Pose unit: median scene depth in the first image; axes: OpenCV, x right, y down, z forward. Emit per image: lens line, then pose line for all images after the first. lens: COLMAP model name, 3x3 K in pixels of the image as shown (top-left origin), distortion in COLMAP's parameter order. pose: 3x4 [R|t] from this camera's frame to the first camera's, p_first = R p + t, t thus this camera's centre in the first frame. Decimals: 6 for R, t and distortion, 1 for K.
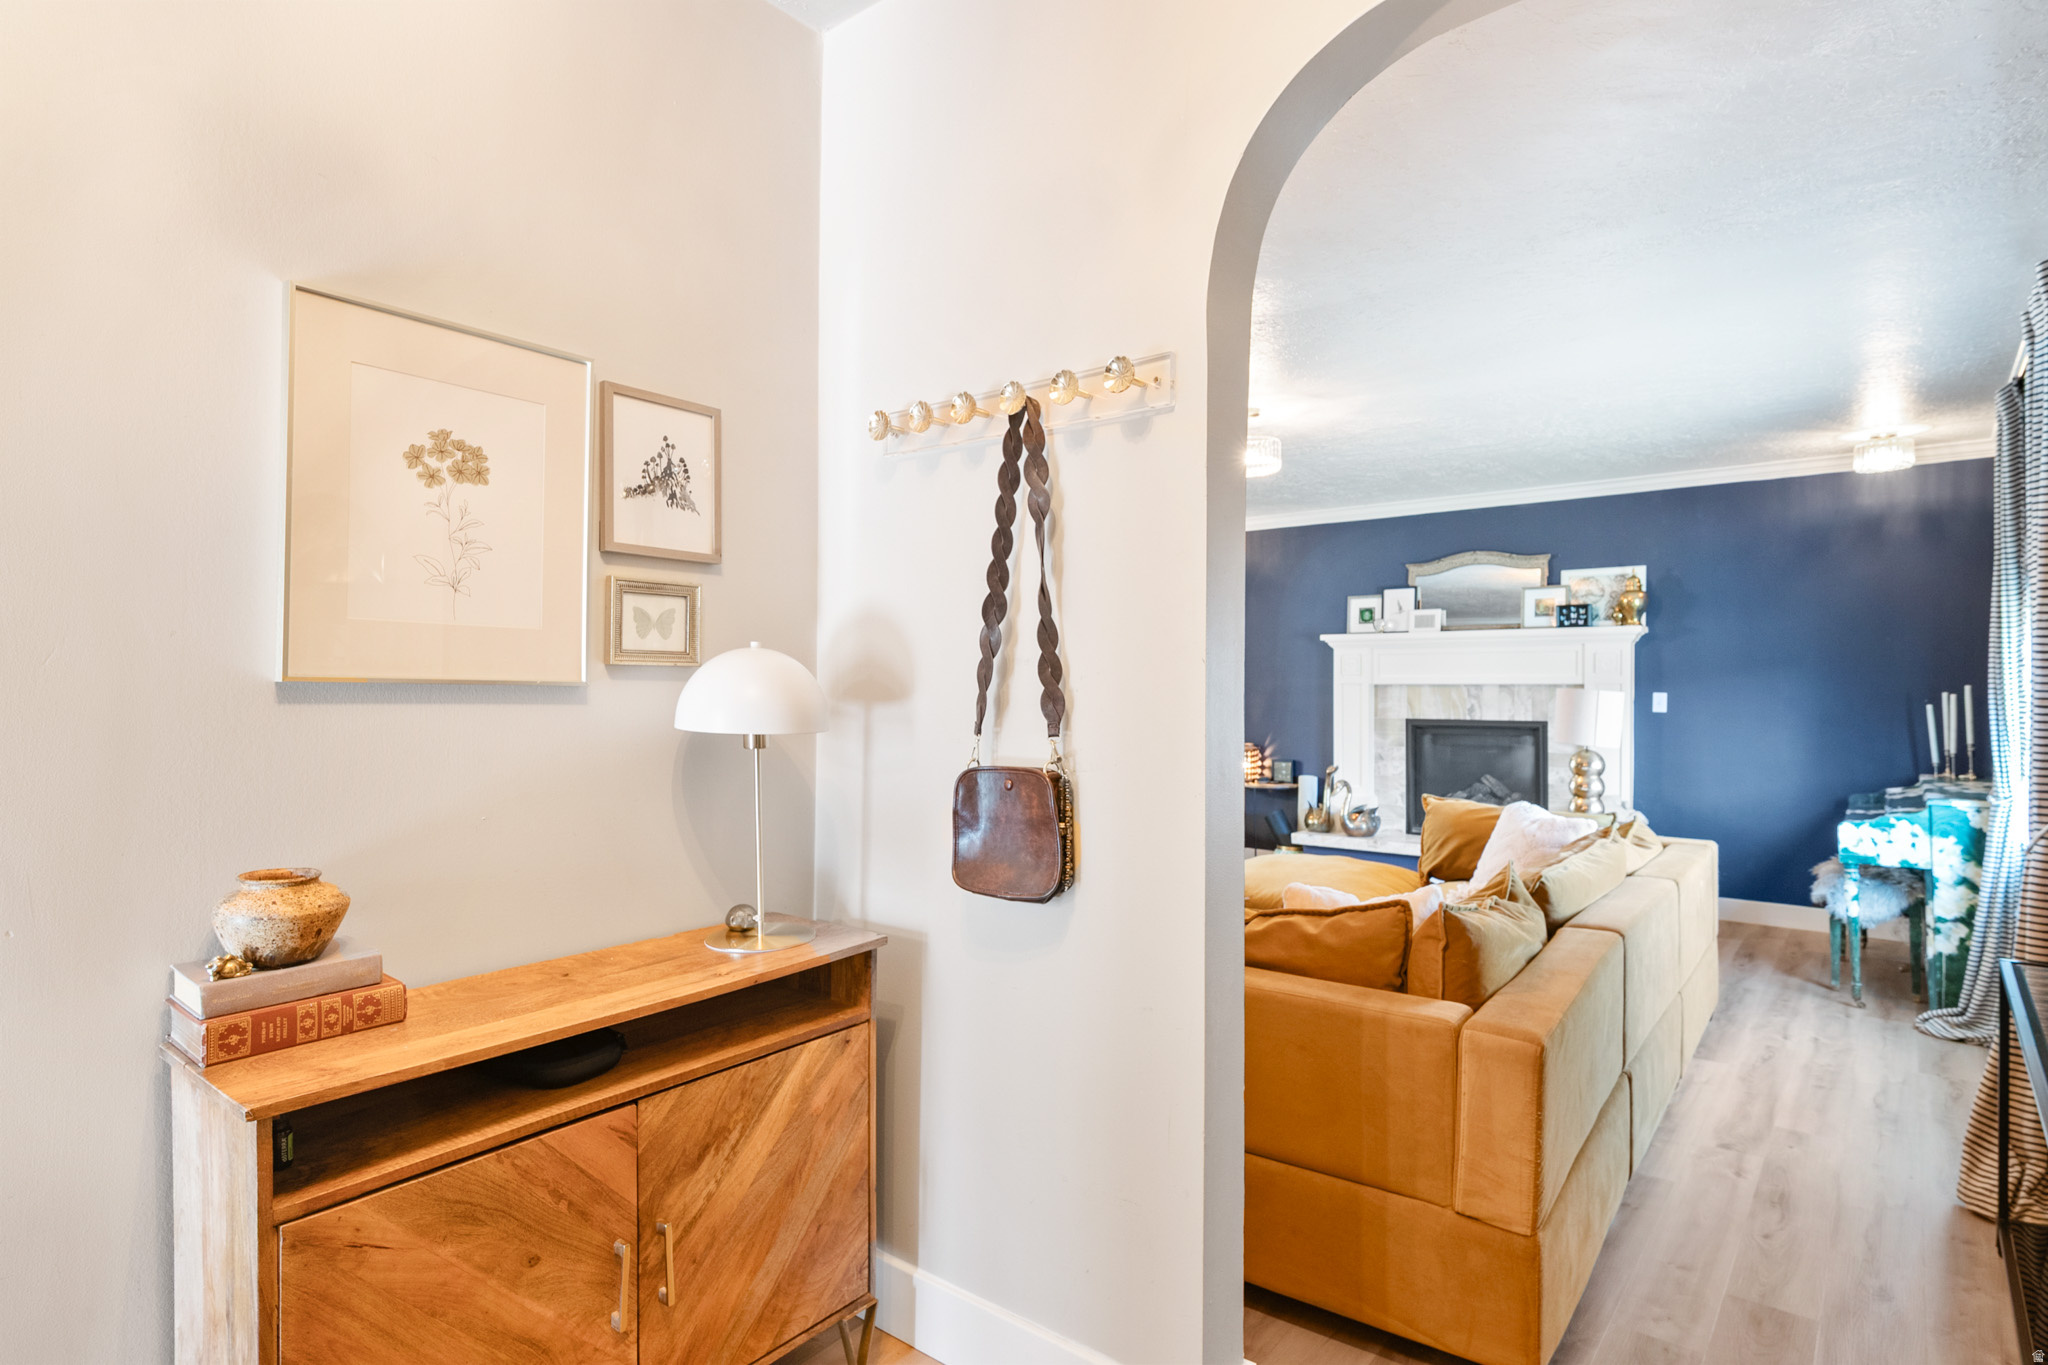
lens RADIAL K [[1083.3, 0, 1024.0], [0, 1083.3, 682.5], [0, 0, 1]] dist [0.000450, -0.000349]
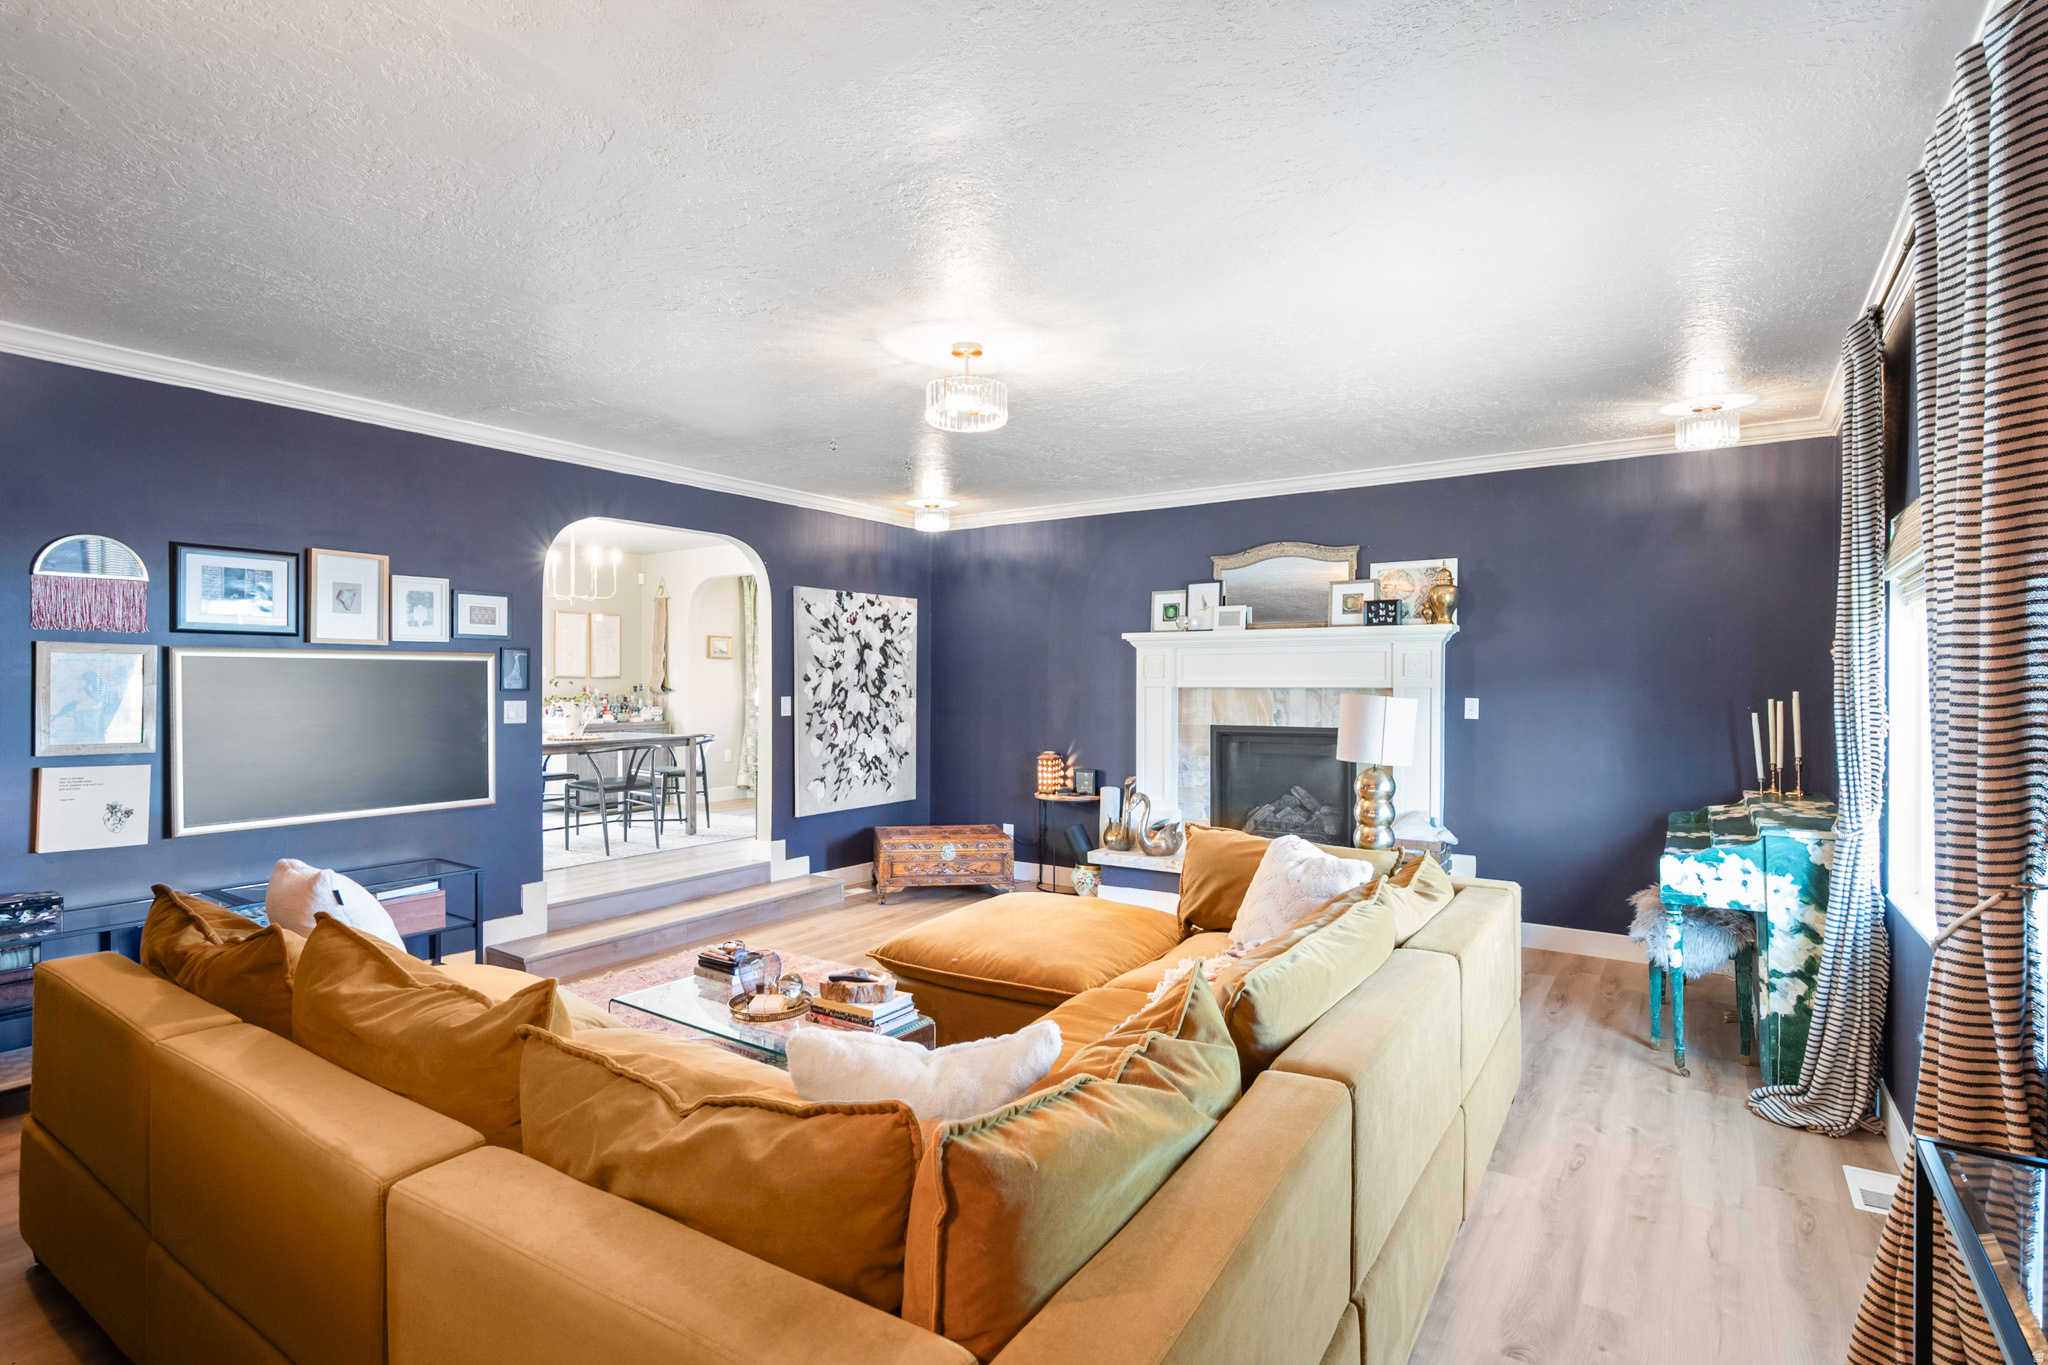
lens RADIAL K [[1007.0, 0, 1024.0], [0, 1007.0, 682.5], [0, 0, 1]] dist [0.000428, 0.000121]
pose [[0.996111, 0.002932, 0.088059, 0.175015], [-0.002849, 0.999995, -0.001061, -0.001862], [-0.088061, 0.000806, 0.996115, 0.242447]]
